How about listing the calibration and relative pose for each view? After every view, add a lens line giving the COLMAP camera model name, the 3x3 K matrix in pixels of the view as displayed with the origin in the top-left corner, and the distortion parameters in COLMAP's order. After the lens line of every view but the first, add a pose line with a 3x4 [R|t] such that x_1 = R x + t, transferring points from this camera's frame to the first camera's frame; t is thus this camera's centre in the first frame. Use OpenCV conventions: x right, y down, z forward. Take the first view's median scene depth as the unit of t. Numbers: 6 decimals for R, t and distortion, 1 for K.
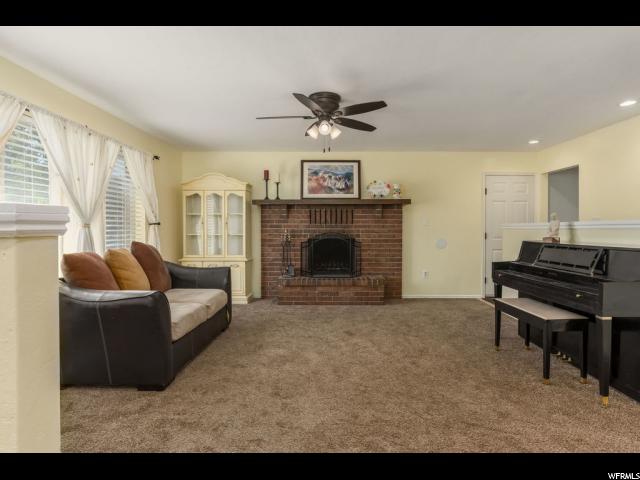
lens RADIAL K [[330.7, 0, 321.4], [0, 330.7, 231.9], [0, 0, 1]] dist [-0.003806, -0.000923]
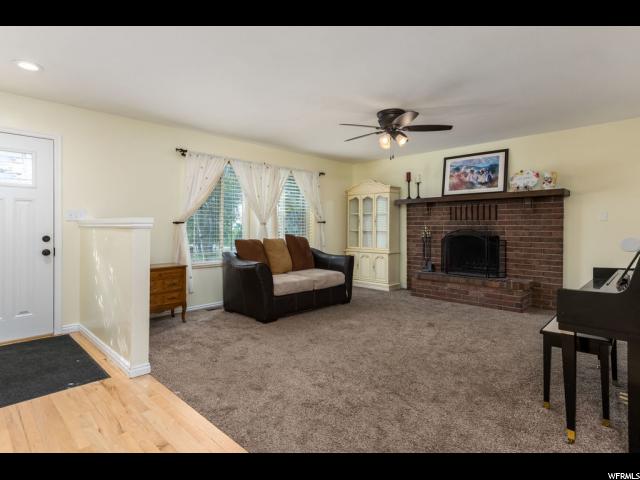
lens RADIAL K [[361.9, 0, 338.0], [0, 361.9, 226.4], [0, 0, 1]] dist [0.042508, -0.000199]
pose [[0.724162, -0.000080, -0.689630, 0.483068], [-0.004856, 0.999975, -0.005216, 0.000710], [0.689613, 0.007126, 0.724143, -0.033071]]
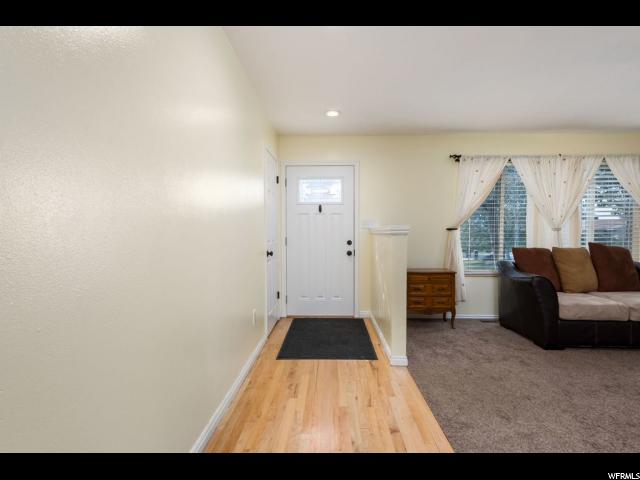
lens RADIAL K [[375.9, 0, 320.0], [0, 375.9, 240.0], [0, 0, 1]] dist [0.037097, -0.000869]
pose [[-0.032442, 0.019183, -0.999290, 0.523942], [-0.005429, 0.999798, 0.019369, -0.000658], [0.999459, 0.006053, -0.032331, 0.051182]]
